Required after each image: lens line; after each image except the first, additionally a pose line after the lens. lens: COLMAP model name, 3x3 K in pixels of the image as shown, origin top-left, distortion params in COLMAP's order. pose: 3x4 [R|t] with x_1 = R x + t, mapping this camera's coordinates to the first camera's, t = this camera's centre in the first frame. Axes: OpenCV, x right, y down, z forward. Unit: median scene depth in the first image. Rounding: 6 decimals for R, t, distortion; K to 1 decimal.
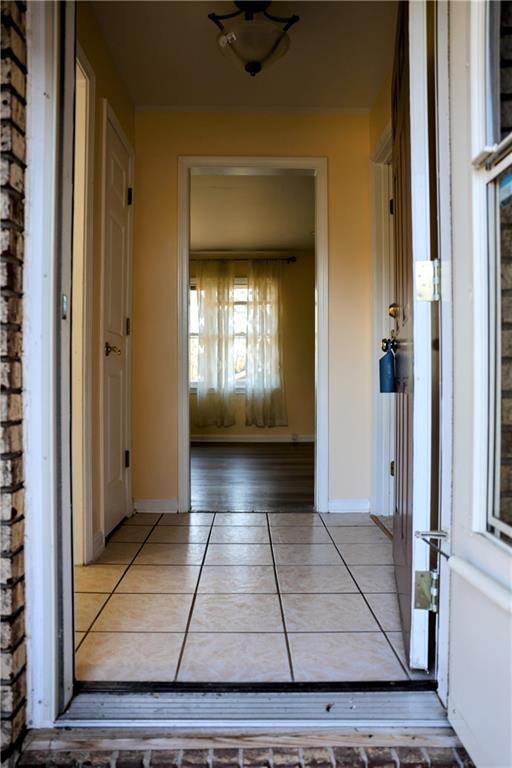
lens RADIAL K [[516.7, 0, 251.6], [0, 516.7, 377.6], [0, 0, 1]] dist [-0.055121, 0.010099]
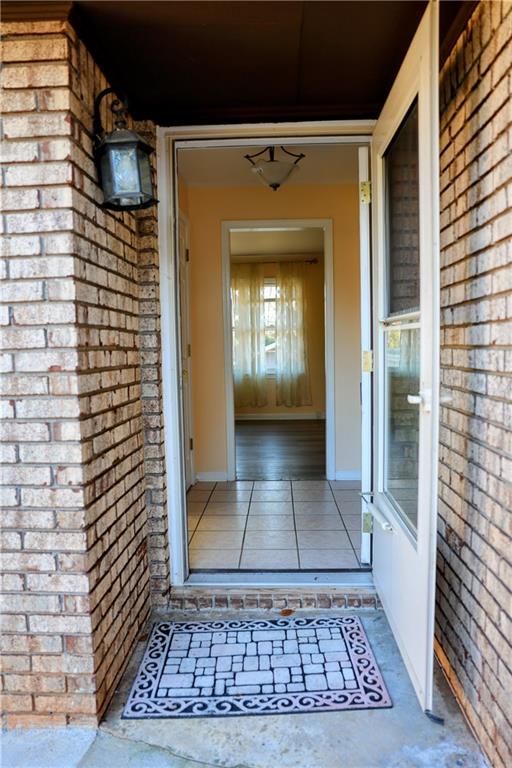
lens RADIAL K [[516.7, 0, 259.6], [0, 516.7, 389.7], [0, 0, 1]] dist [-0.055121, 0.010099]
pose [[0.998834, -0.015032, -0.045875, 0.011647], [0.019009, 0.995982, 0.087517, -0.100782], [0.044375, -0.088287, 0.995106, -0.351773]]
